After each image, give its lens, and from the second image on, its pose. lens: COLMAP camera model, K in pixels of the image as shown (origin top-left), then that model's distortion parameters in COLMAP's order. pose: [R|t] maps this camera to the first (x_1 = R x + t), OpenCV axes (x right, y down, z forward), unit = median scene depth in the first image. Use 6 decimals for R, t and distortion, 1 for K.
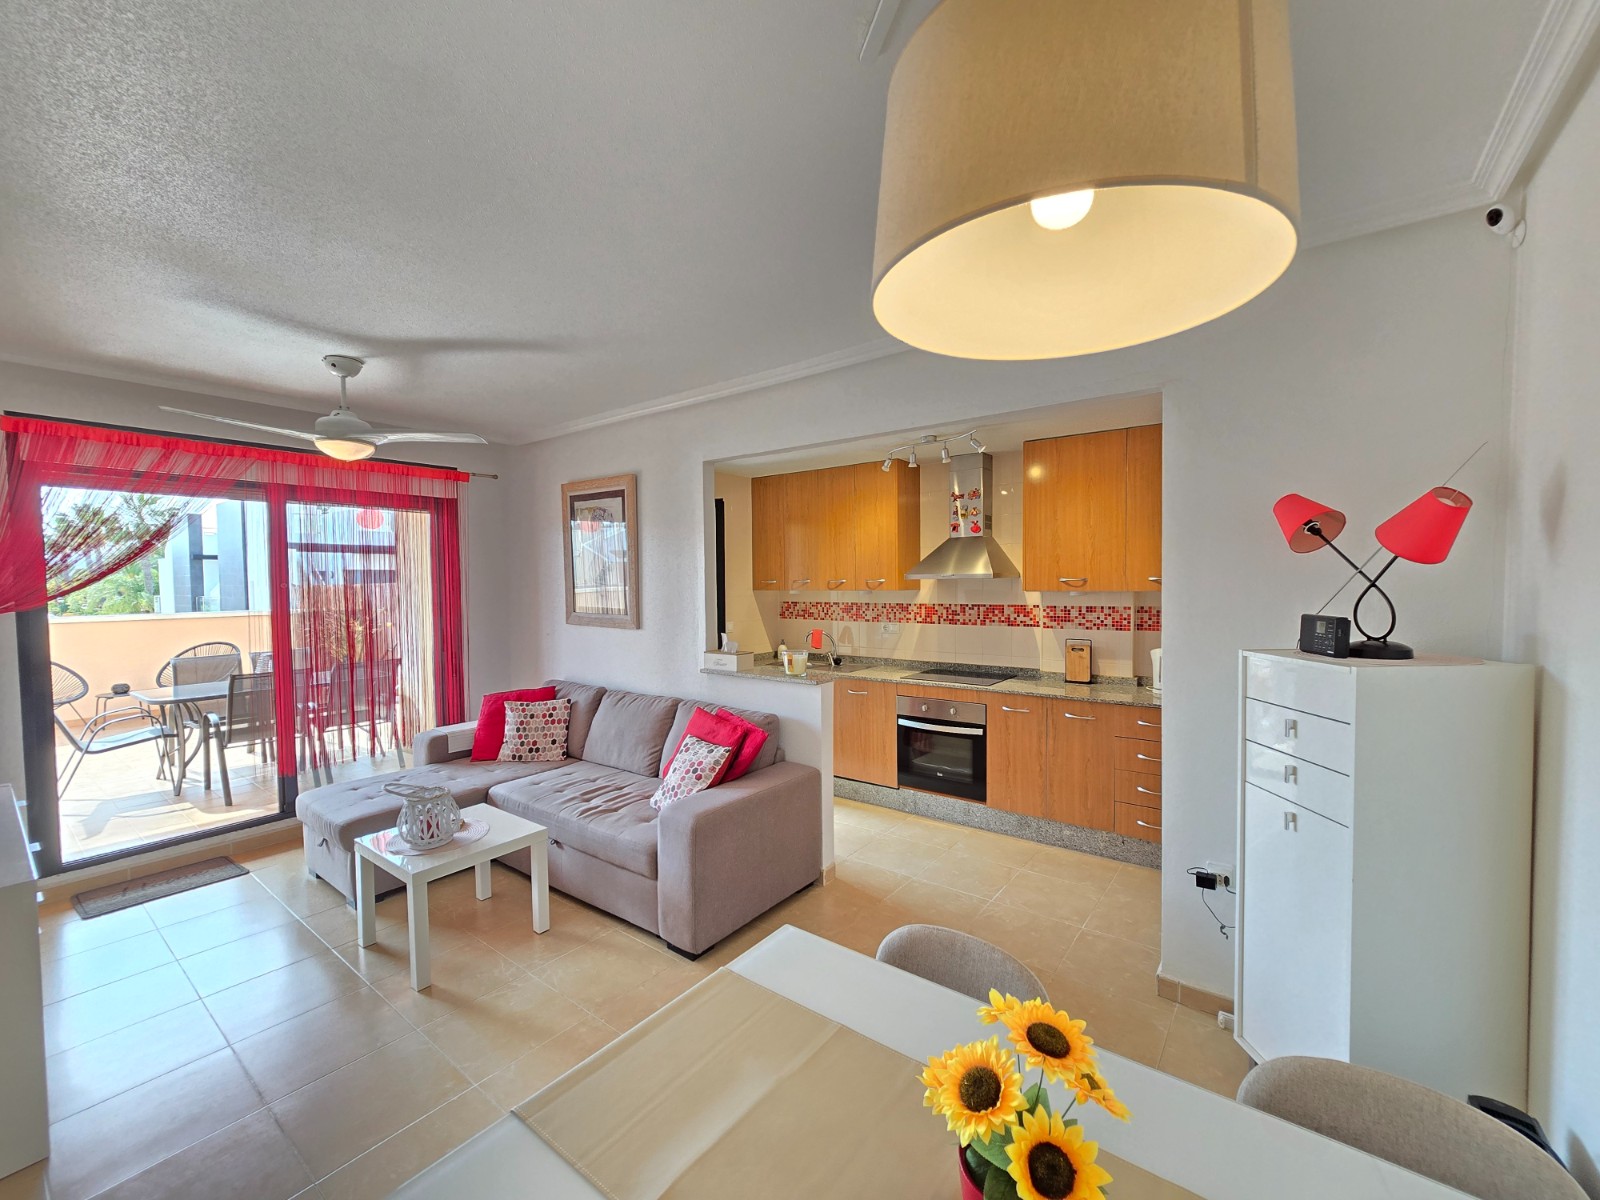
lens RADIAL K [[654.2, 0, 798.6], [0, 654.2, 606.8], [0, 0, 1]] dist [-0.000154, -0.000127]
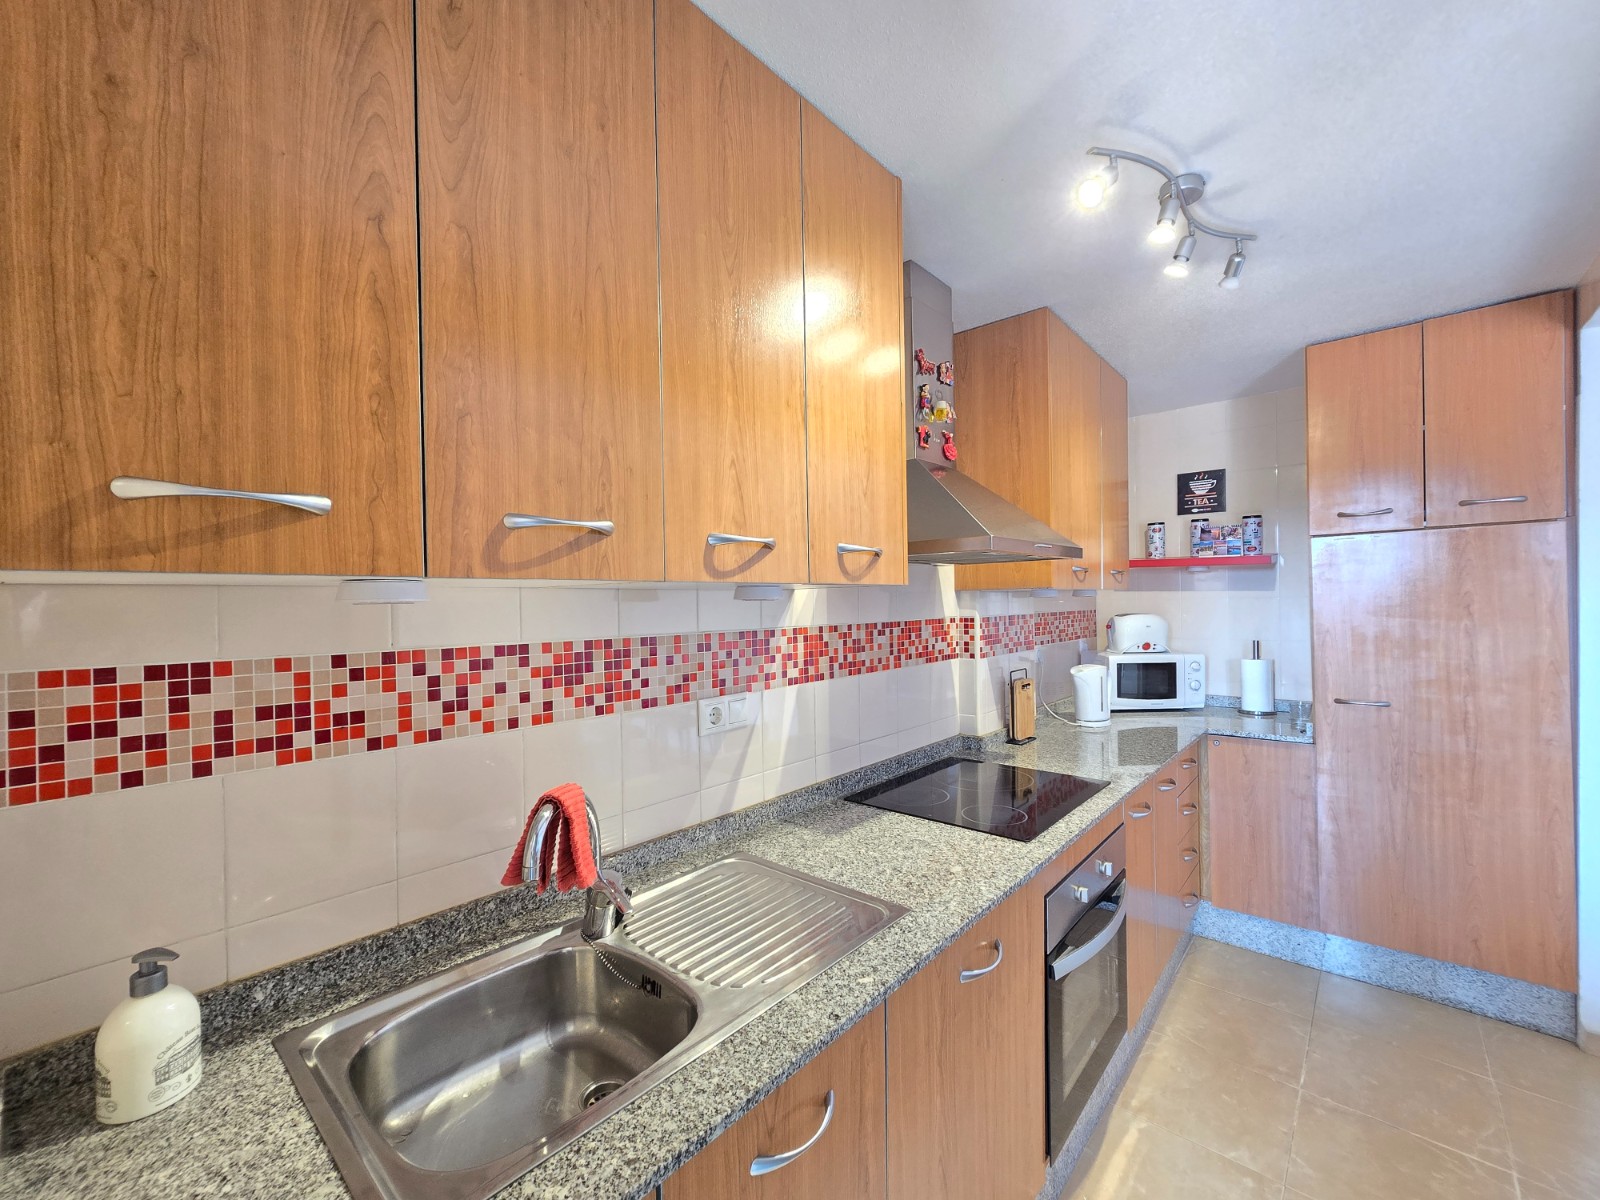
lens RADIAL K [[654.2, 0, 798.6], [0, 654.2, 606.8], [0, 0, 1]] dist [-0.000154, -0.000127]
pose [[0.073548, 0.003703, 0.997285, -0.184218], [0.056910, 0.998348, -0.007904, -0.014835], [-0.995667, 0.057337, 0.073216, 1.075658]]
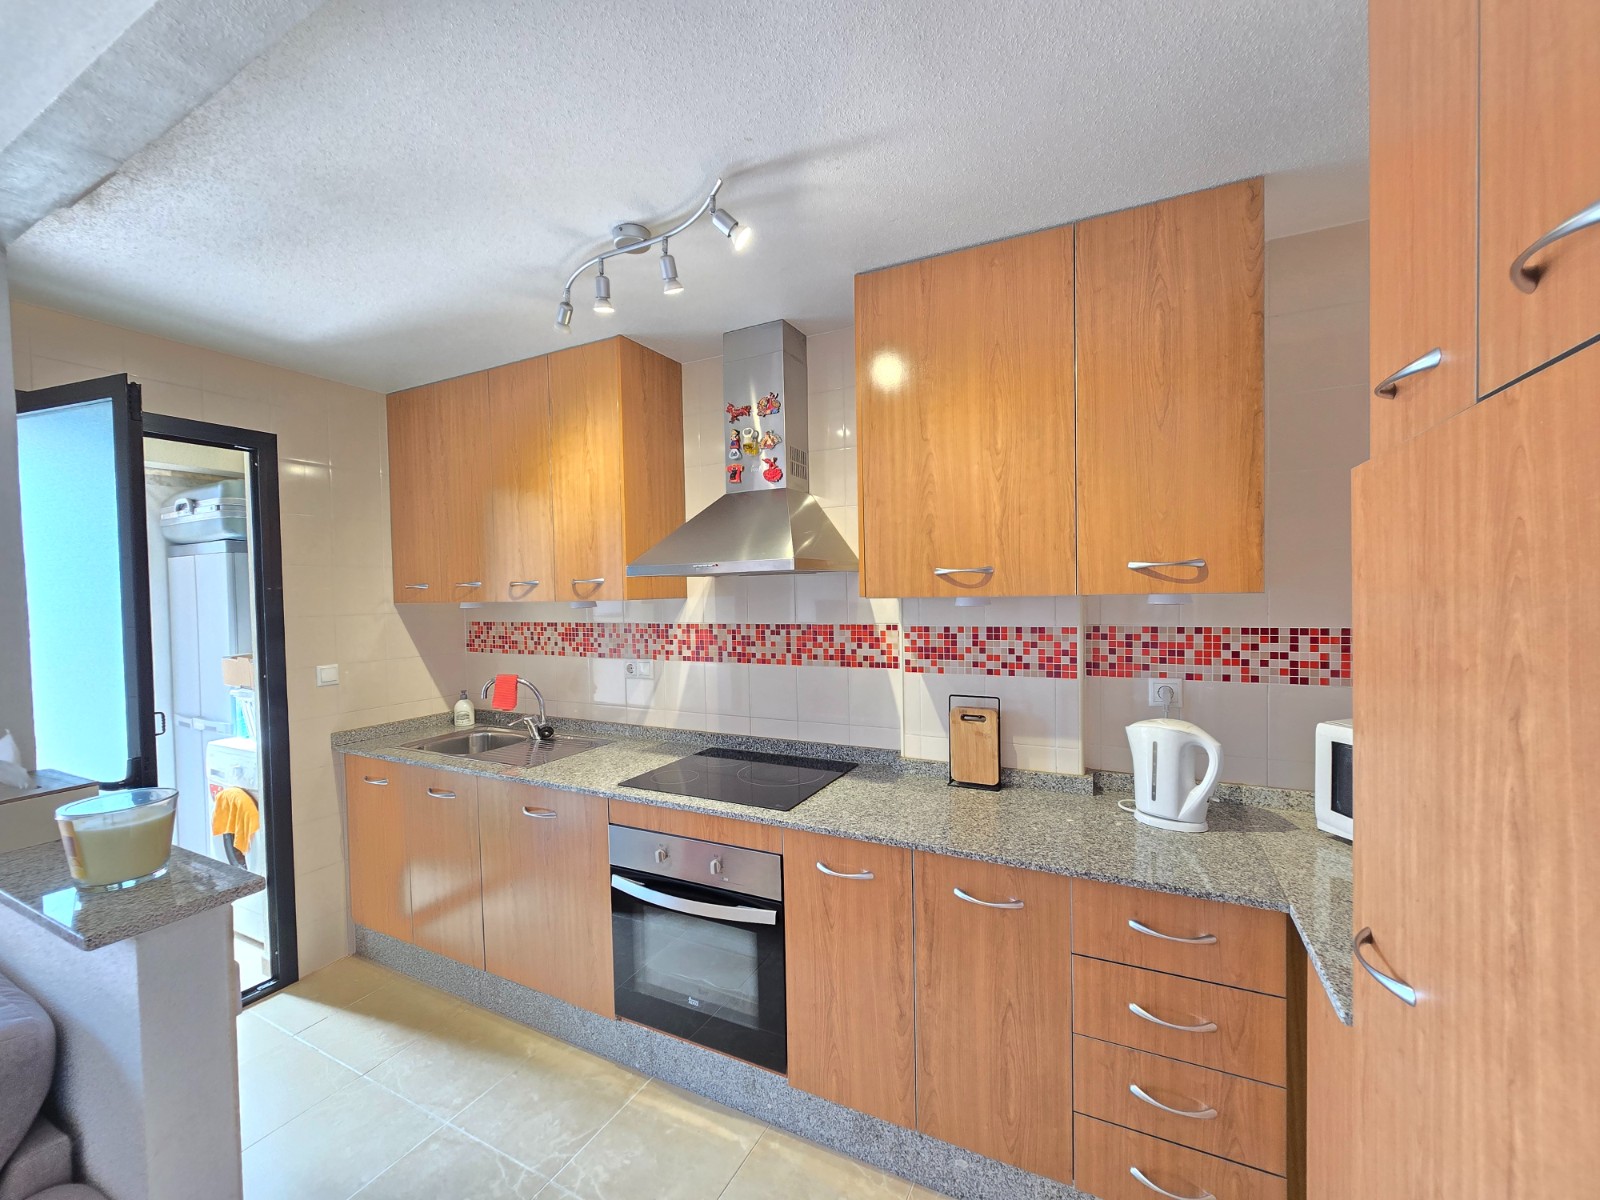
lens RADIAL K [[654.2, 0, 798.6], [0, 654.2, 606.8], [0, 0, 1]] dist [-0.000154, -0.000127]
pose [[0.984822, -0.013498, 0.173042, 0.202379], [0.016281, 0.999760, -0.014675, -0.010351], [-0.172803, 0.017270, 0.984805, 0.507468]]
